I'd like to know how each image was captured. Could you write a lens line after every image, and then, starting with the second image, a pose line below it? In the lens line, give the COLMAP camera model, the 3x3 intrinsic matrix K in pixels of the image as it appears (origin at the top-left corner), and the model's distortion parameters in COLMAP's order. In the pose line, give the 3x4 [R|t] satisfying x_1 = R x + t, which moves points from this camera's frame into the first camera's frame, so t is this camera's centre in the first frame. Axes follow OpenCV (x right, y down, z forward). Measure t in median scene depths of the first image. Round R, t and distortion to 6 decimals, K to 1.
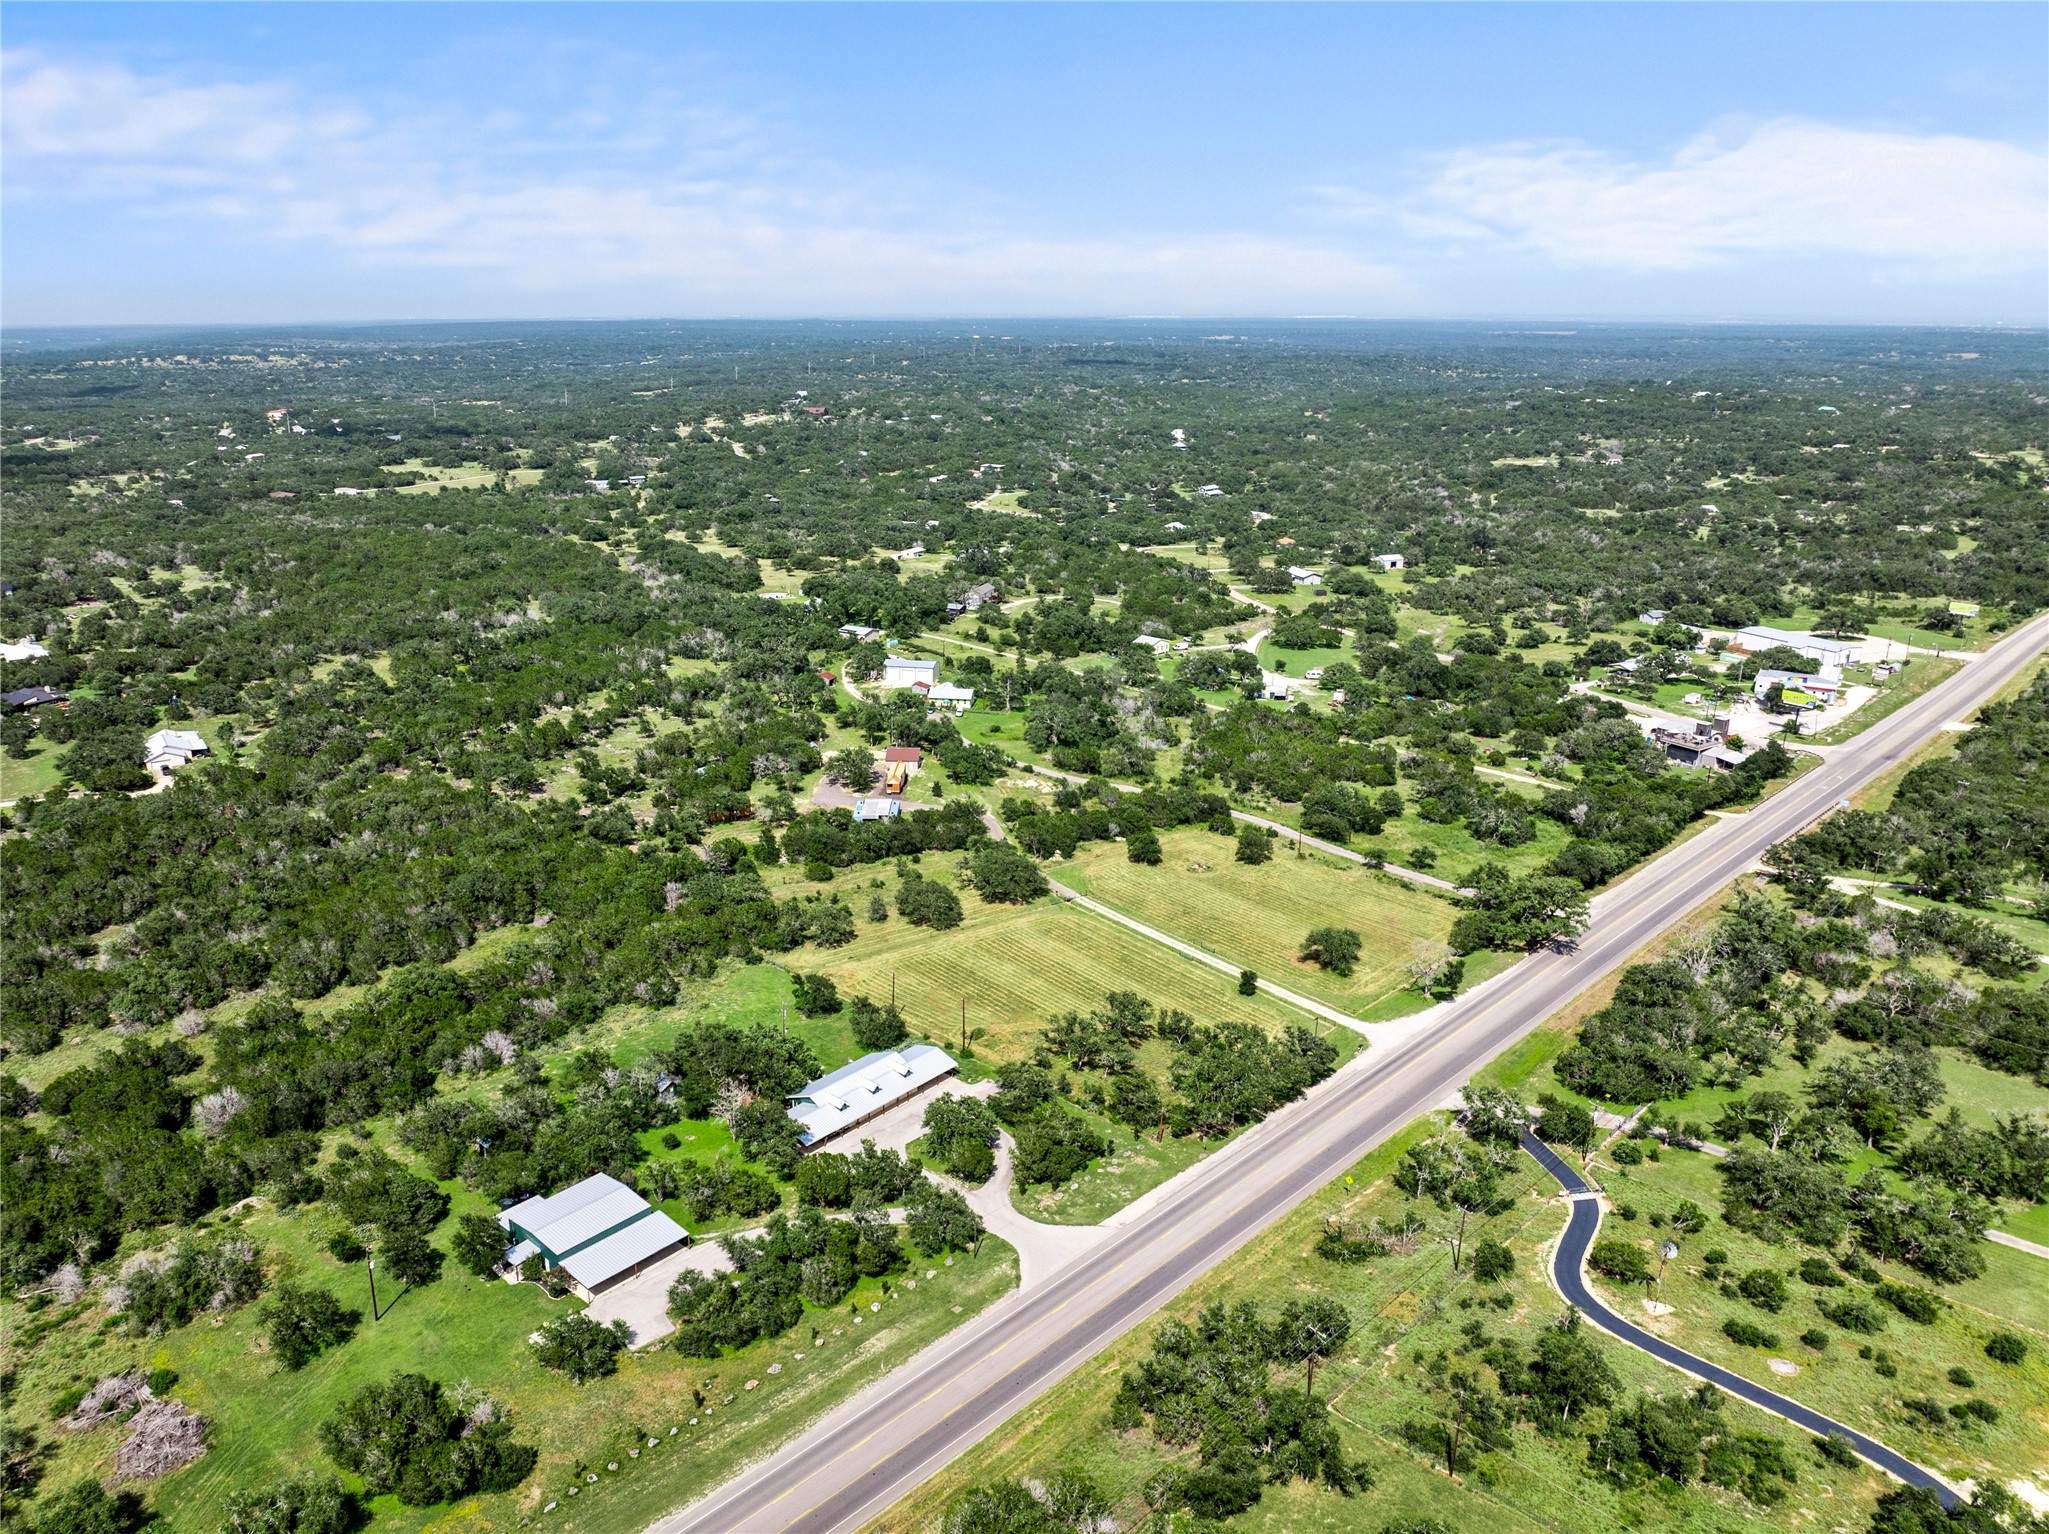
lens RADIAL K [[1460.3, 0, 1024.5], [0, 1460.3, 767.0], [0, 0, 1]] dist [-0.022506, -0.005525]
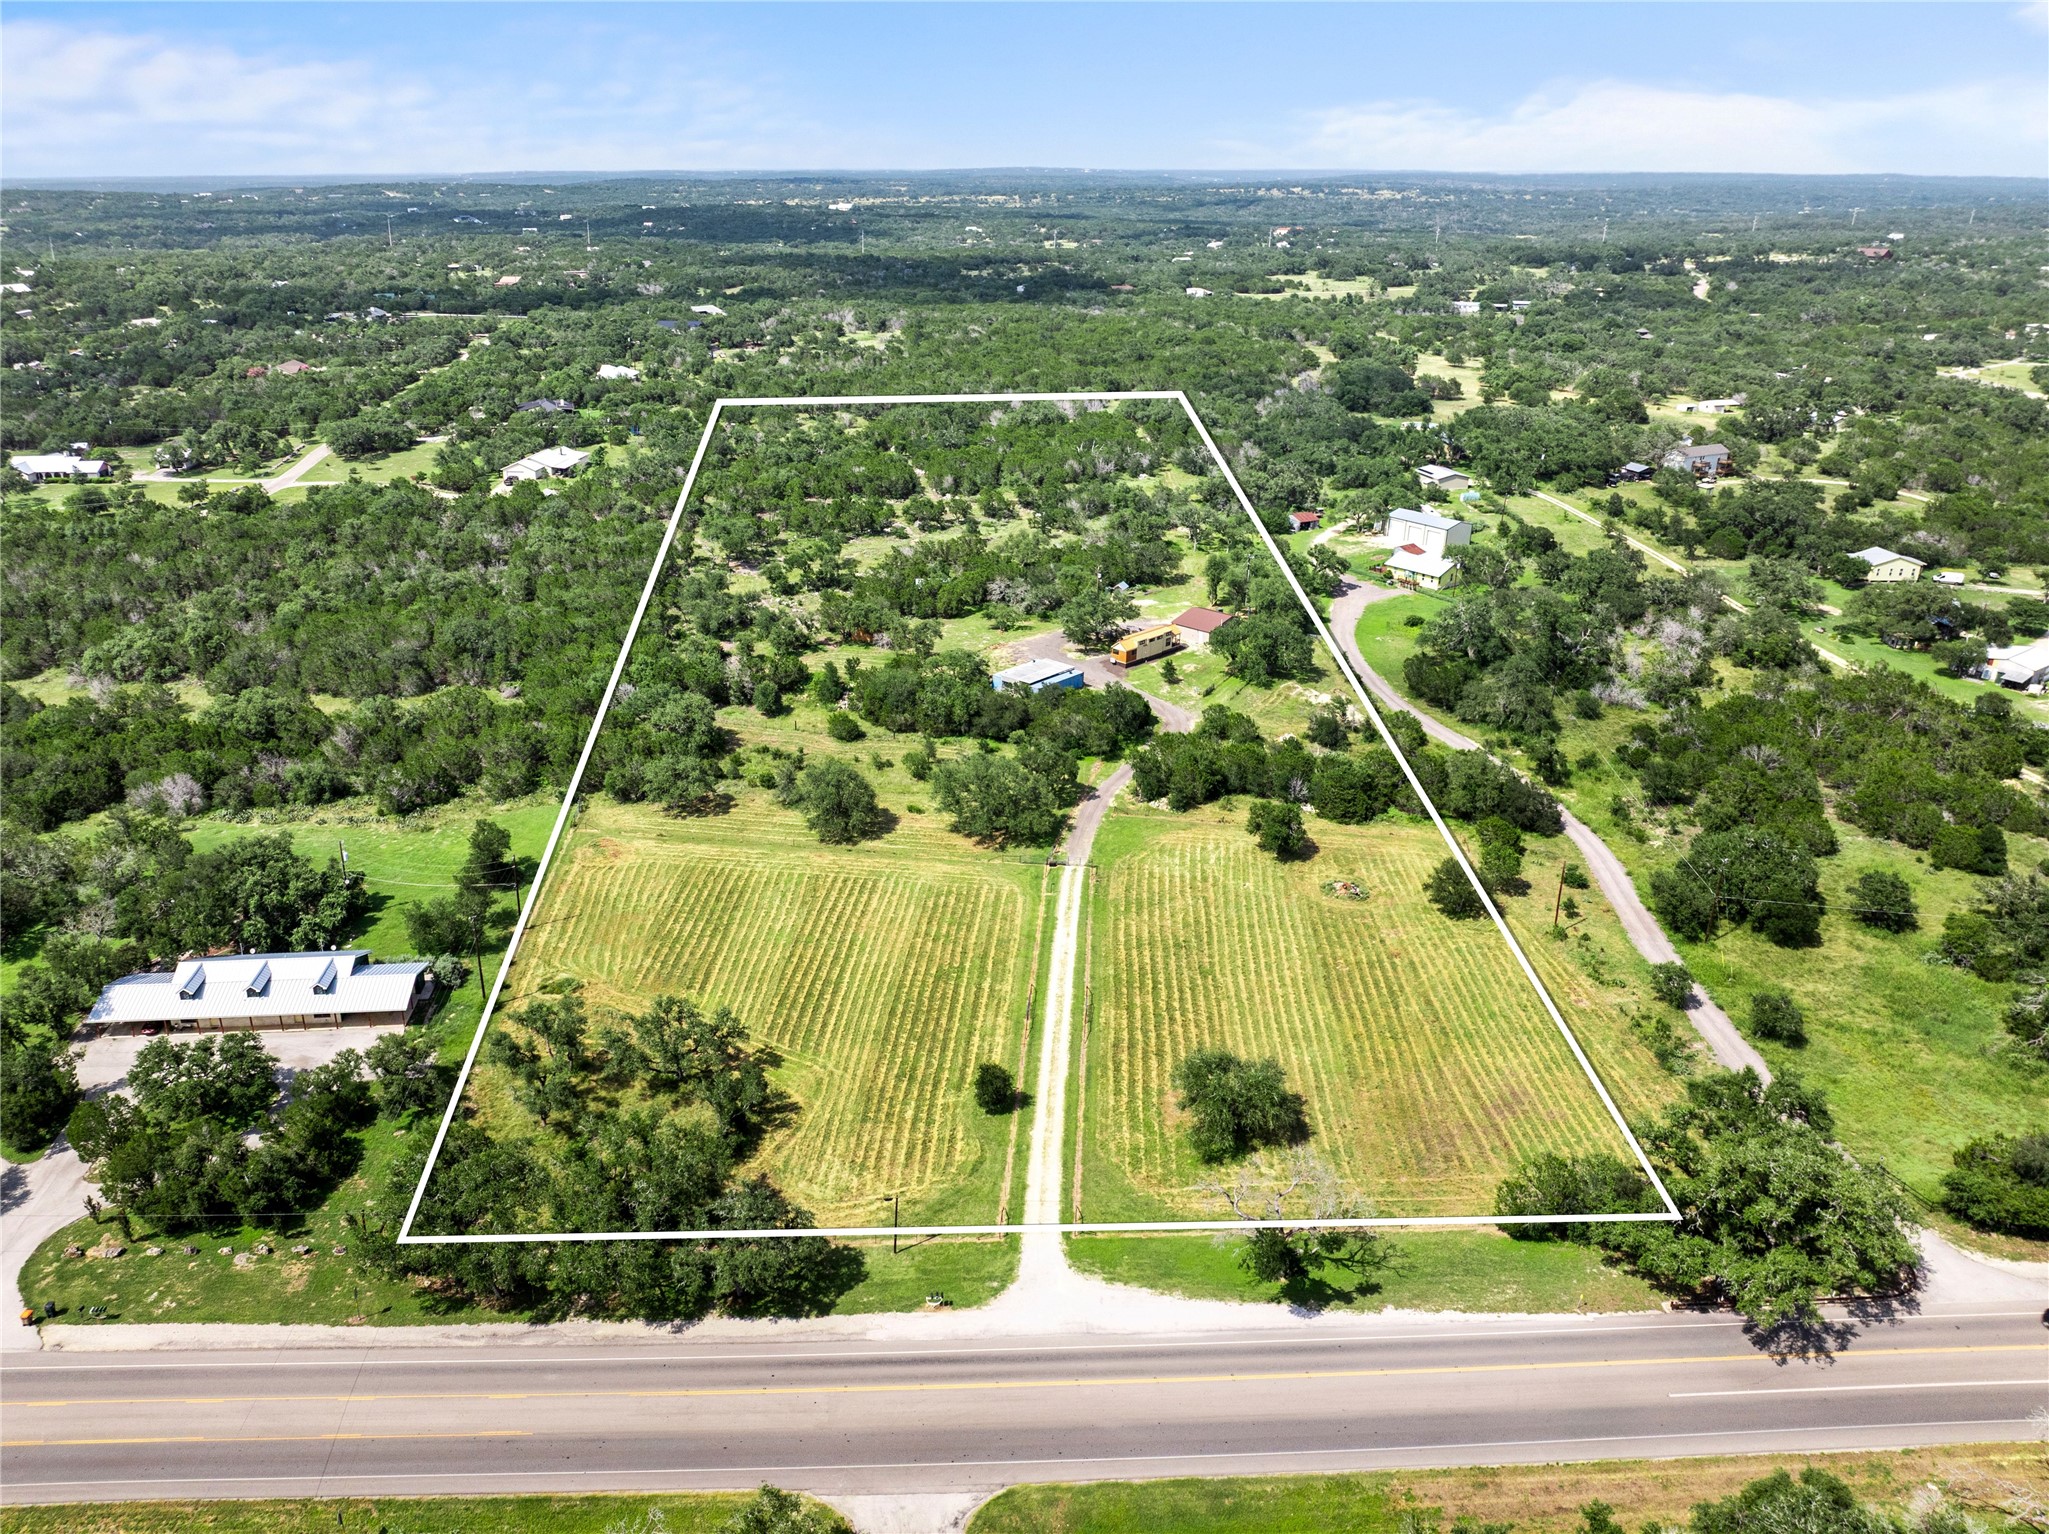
lens RADIAL K [[1460.3, 0, 1024.5], [0, 1460.3, 767.0], [0, 0, 1]] dist [-0.022506, -0.005525]
pose [[0.725369, 0.257381, -0.638432, 0.423834], [-0.200408, 0.966252, 0.161842, -0.049749], [0.658541, 0.010551, 0.752471, 0.541261]]
